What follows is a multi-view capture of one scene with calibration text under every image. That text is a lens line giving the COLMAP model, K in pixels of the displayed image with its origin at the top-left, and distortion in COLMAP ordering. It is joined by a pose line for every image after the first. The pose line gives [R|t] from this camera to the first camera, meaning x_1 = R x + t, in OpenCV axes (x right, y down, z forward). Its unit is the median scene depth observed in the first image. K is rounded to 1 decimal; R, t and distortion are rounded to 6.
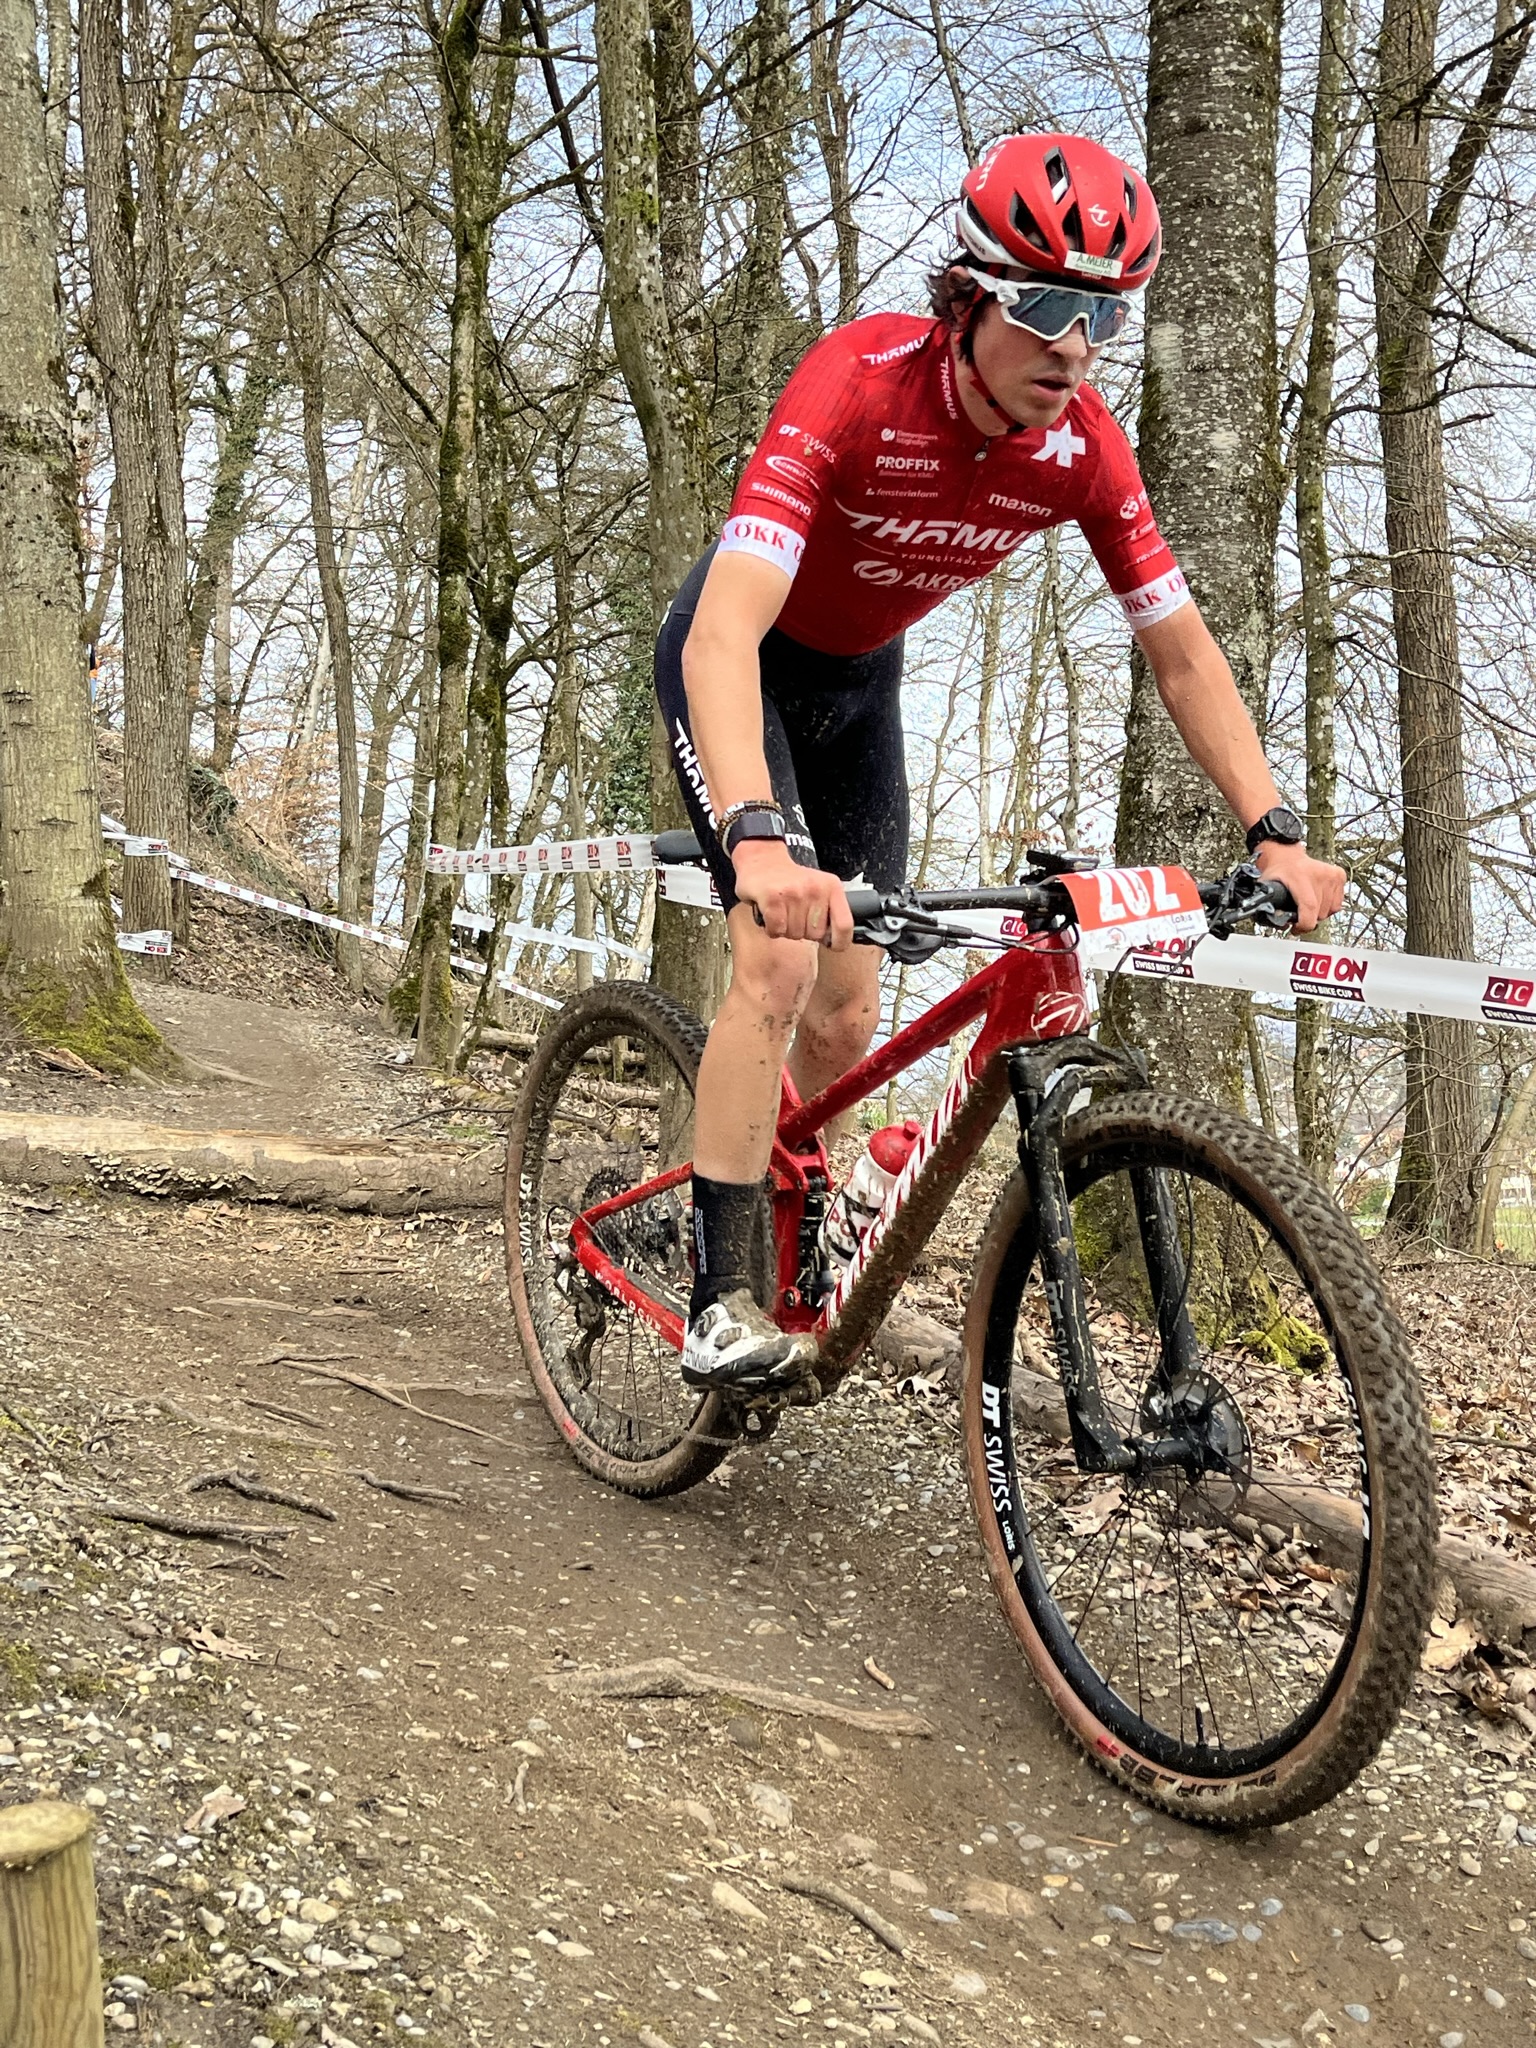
lens RADIAL K [[2312.7, 0, 768.0], [0, 2312.7, 1024.0], [0, 0, 1]] dist [0.008613, 0.021312]
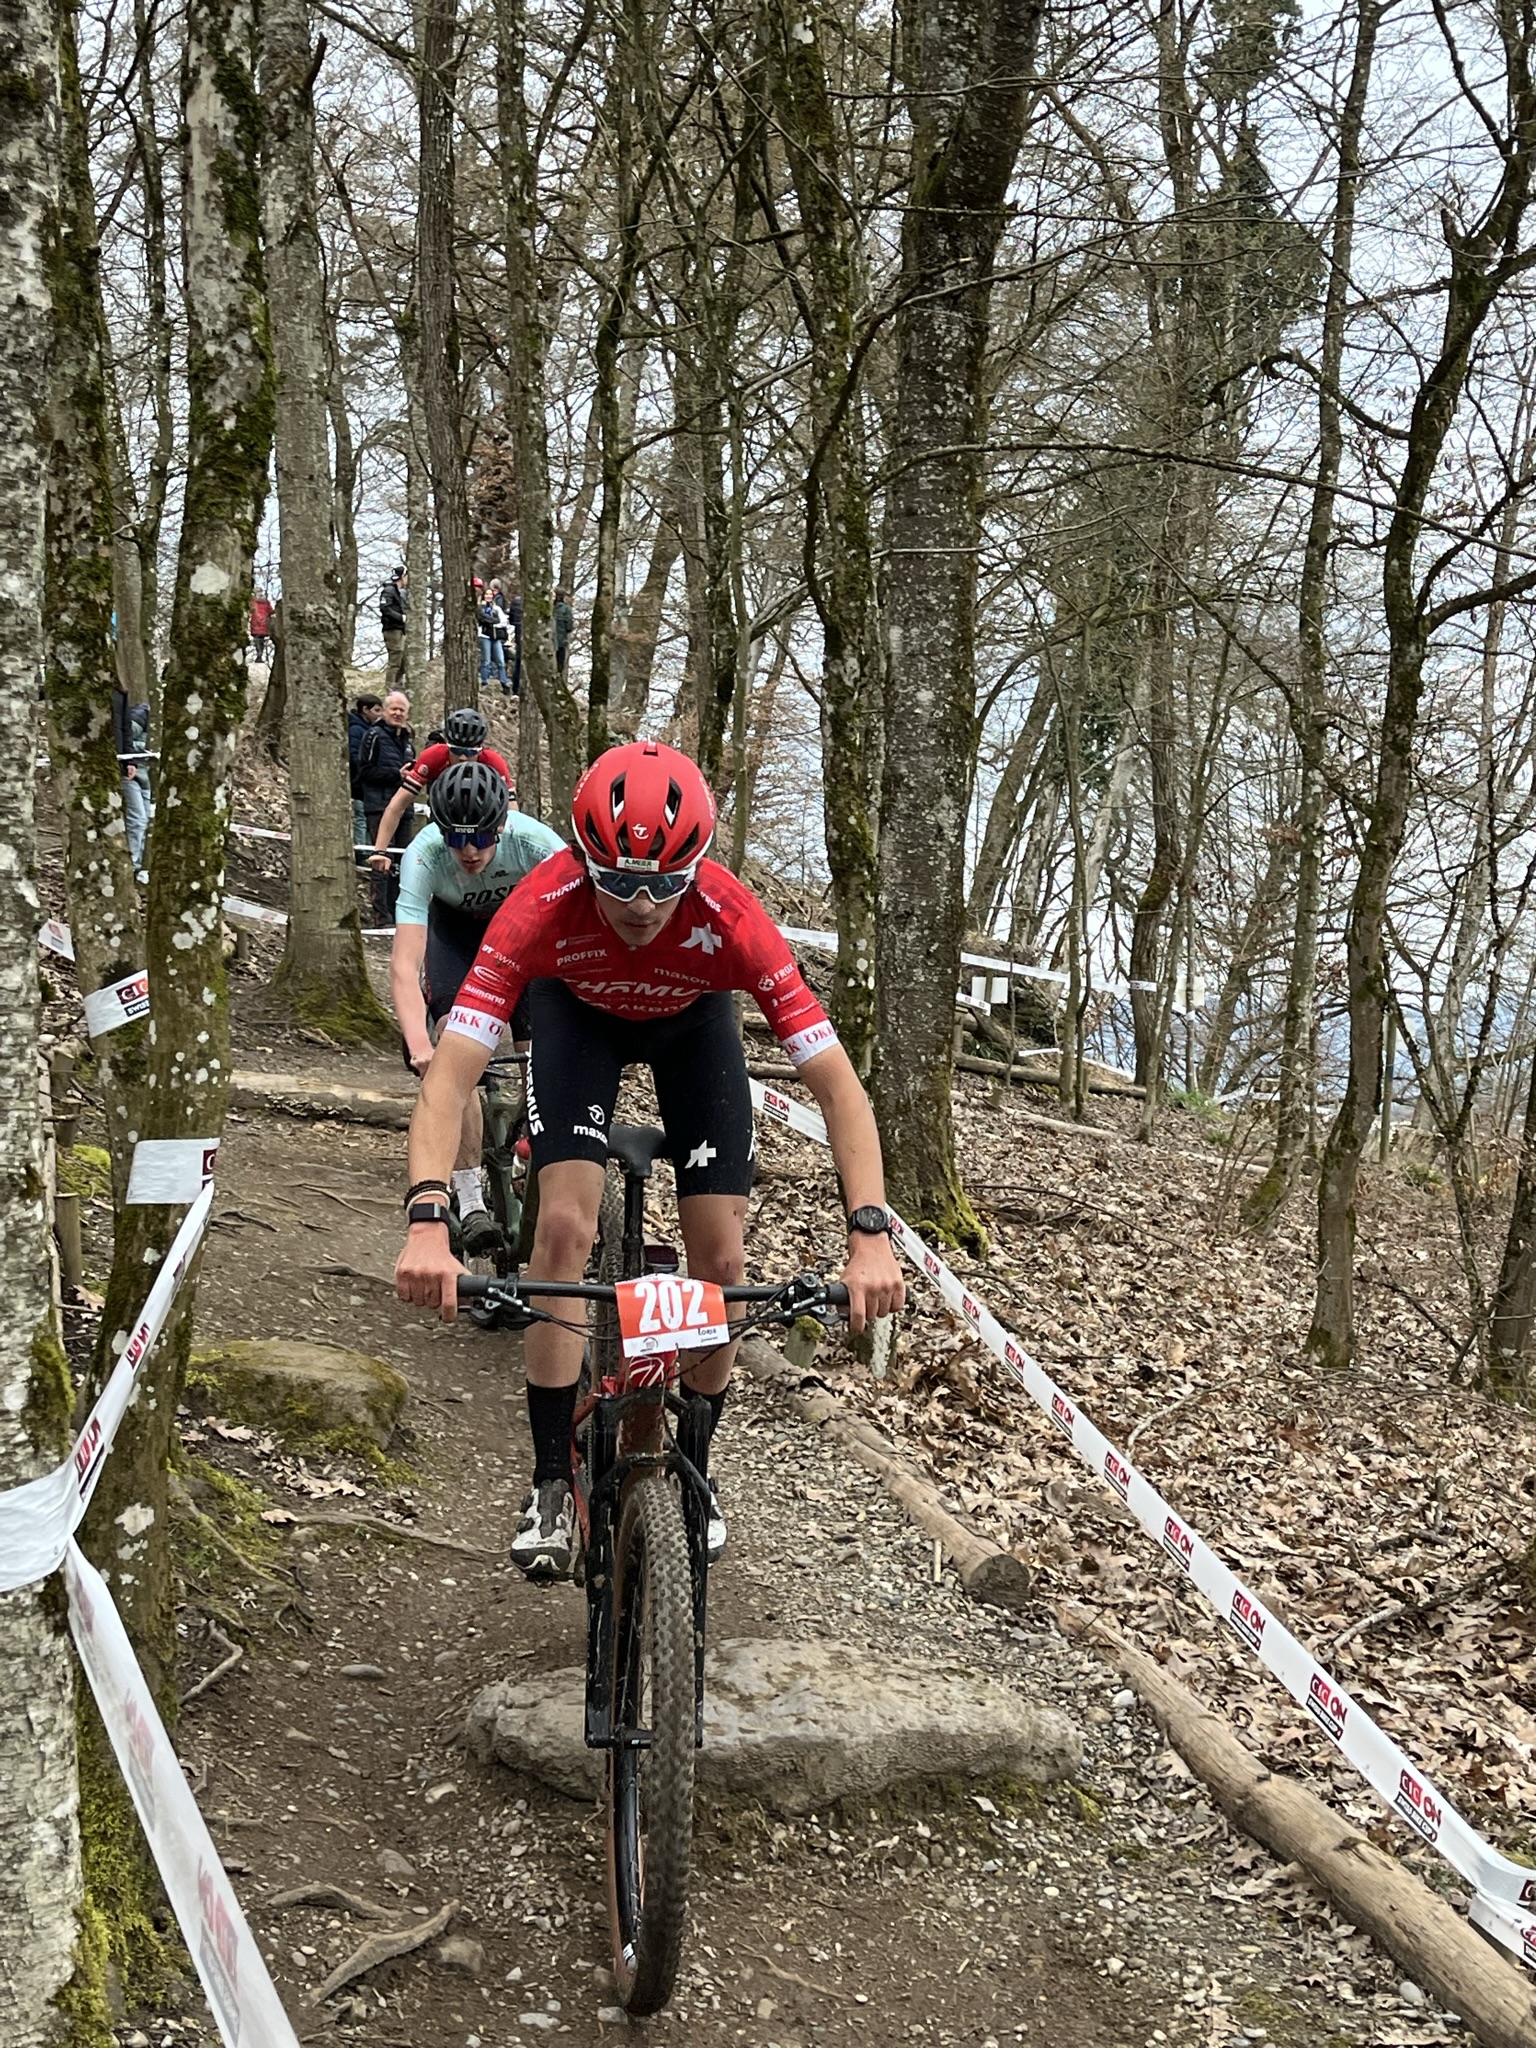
lens RADIAL K [[2747.0, 0, 768.0], [0, 2747.0, 1024.0], [0, 0, 1]] dist [0.054248, -0.374521]
pose [[0.975557, 0.027825, -0.217976, 0.530634], [-0.023989, 0.999508, 0.020229, -0.050334], [0.218431, -0.014505, 0.975745, -0.992116]]
